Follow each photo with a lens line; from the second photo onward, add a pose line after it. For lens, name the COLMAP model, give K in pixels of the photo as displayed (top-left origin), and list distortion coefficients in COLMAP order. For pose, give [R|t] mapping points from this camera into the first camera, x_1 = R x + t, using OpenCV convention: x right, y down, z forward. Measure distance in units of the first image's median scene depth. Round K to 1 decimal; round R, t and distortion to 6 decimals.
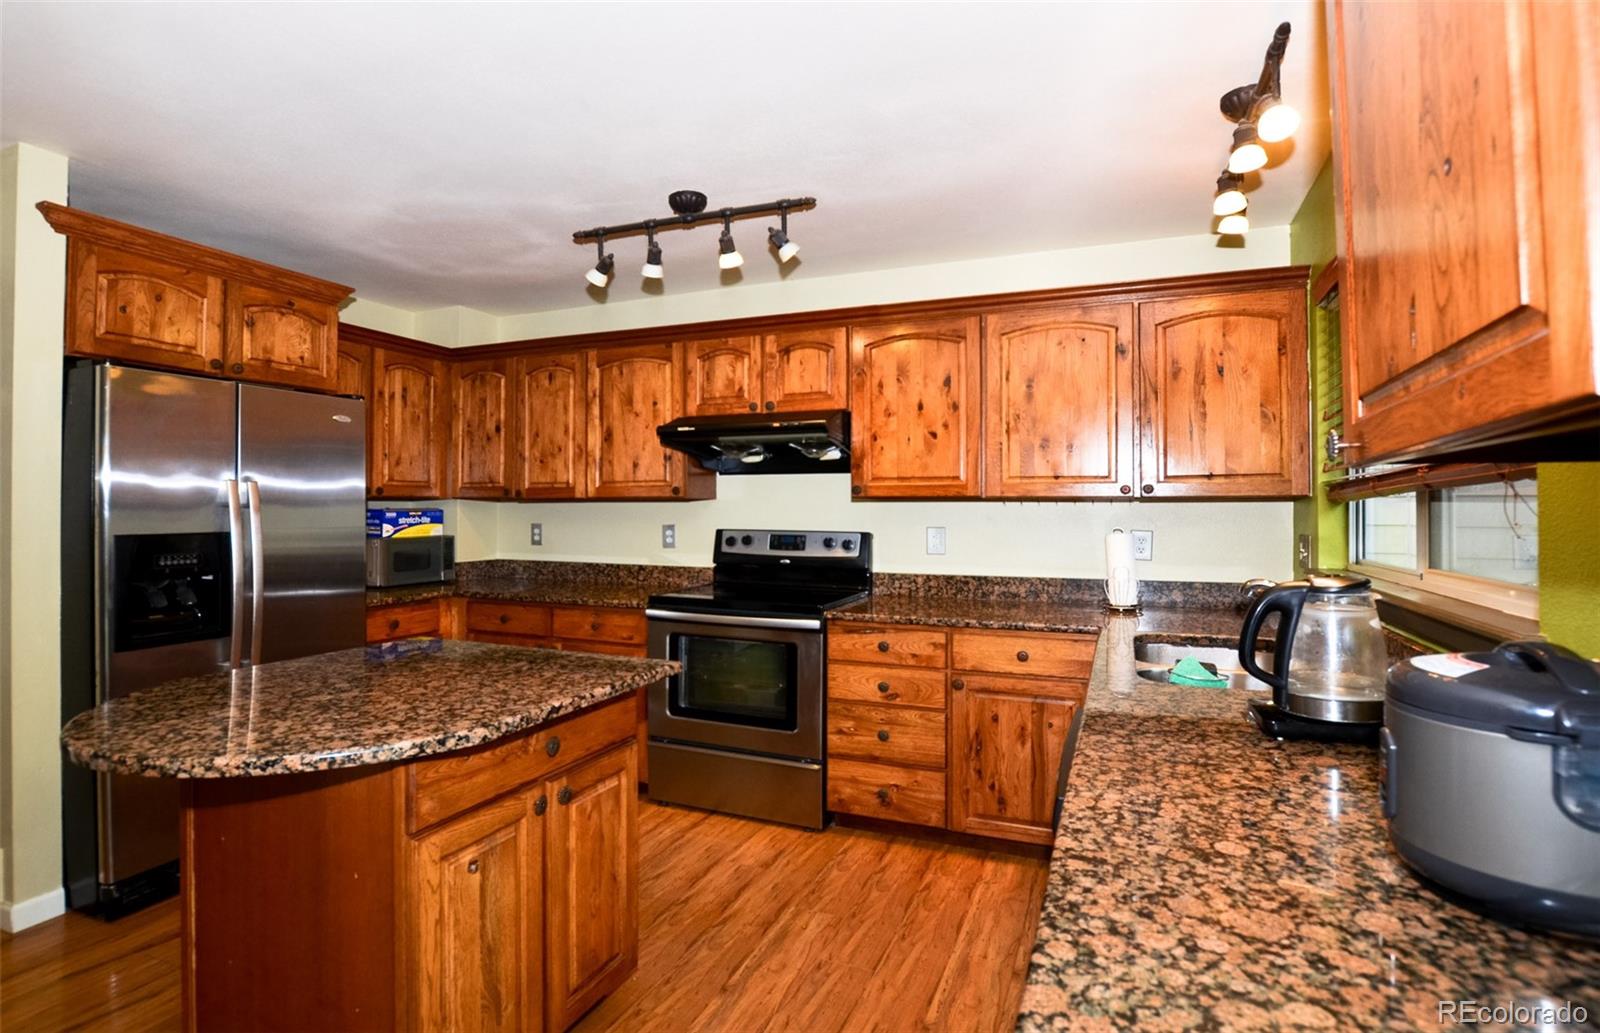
lens RADIAL K [[763.7, 0, 709.0], [0, 763.7, 501.8], [0, 0, 1]] dist [-0.027743, 0.000200]
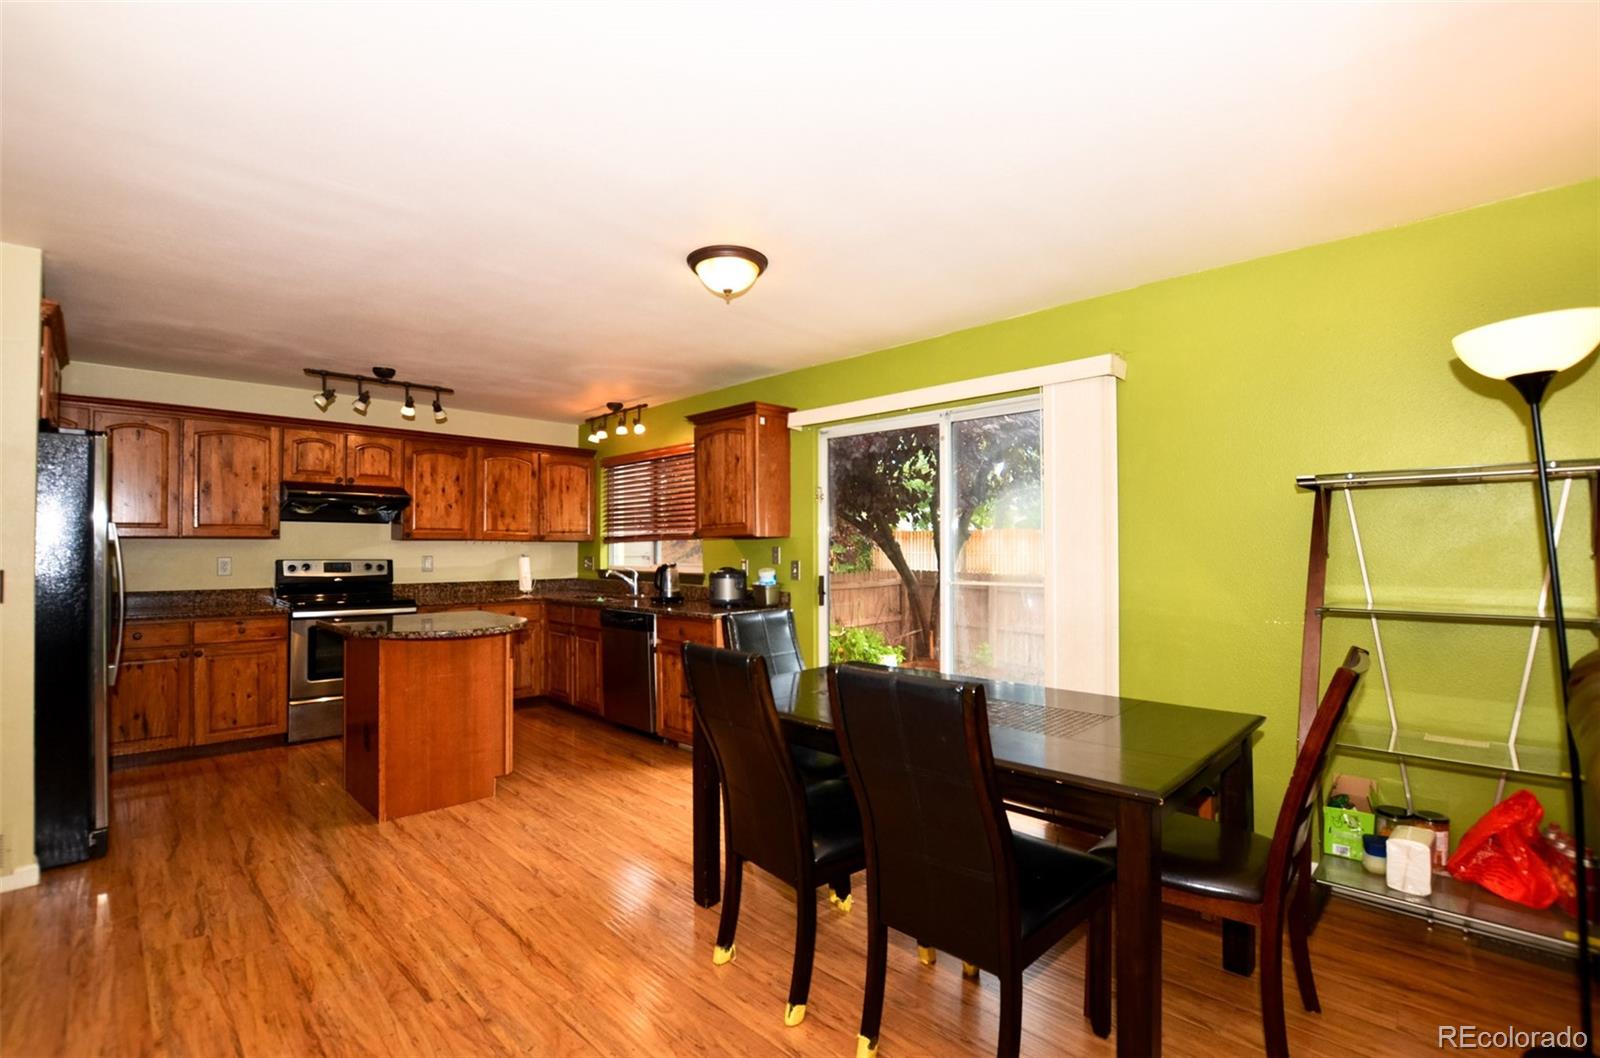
lens RADIAL K [[763.9, 0, 759.3], [0, 763.9, 540.6], [0, 0, 1]] dist [-0.029679, 0.000724]
pose [[0.396192, 0.007031, 0.918141, -1.119061], [-0.009710, 0.999947, -0.003468, -0.003969], [-0.918116, -0.007541, 0.396239, -0.436915]]
